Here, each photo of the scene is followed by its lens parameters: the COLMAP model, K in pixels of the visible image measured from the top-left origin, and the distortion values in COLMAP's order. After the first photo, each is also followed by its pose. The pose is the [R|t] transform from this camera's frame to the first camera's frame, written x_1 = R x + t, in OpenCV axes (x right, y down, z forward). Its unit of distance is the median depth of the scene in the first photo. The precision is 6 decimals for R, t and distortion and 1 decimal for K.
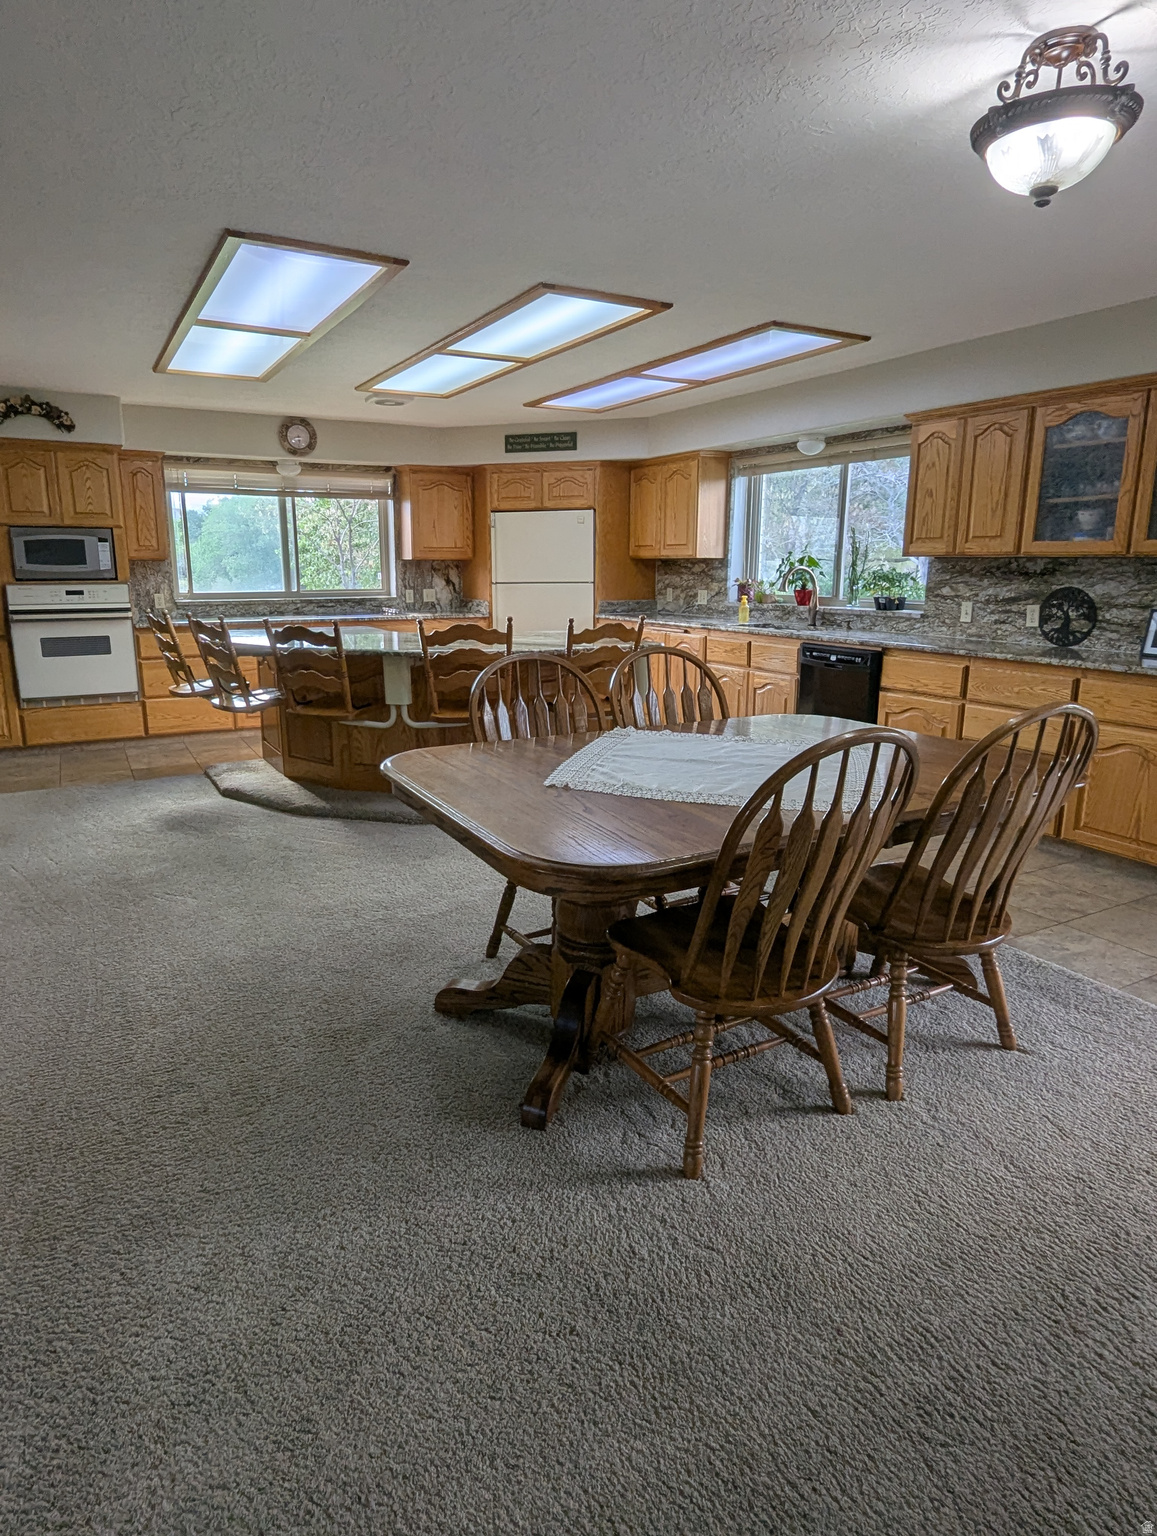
lens RADIAL K [[894.0, 0, 553.8], [0, 894.0, 758.5], [0, 0, 1]] dist [0.002635, -0.003219]
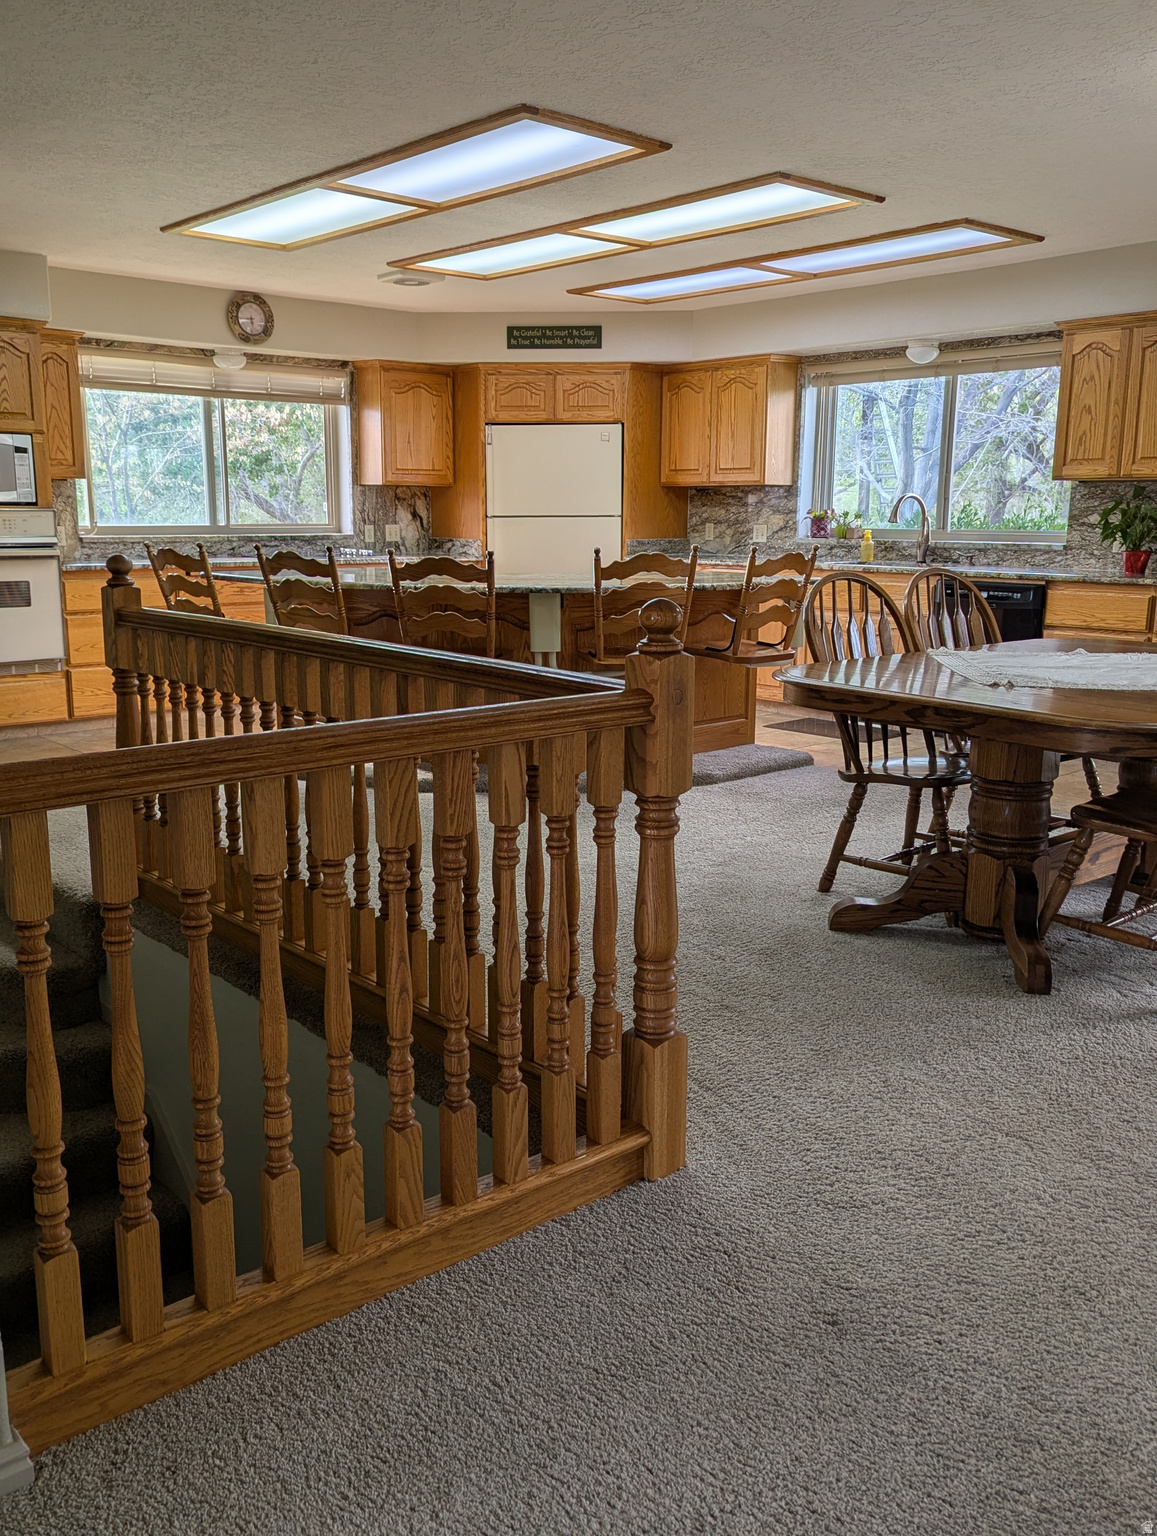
lens RADIAL K [[1304.3, 0, 572.7], [0, 1304.3, 759.7], [0, 0, 1]] dist [0.073855, -0.062364]
pose [[0.976198, -0.036393, 0.213806, -0.307373], [0.041161, 0.998992, -0.017889, 0.047309], [-0.212940, 0.026264, 0.976712, -0.147858]]
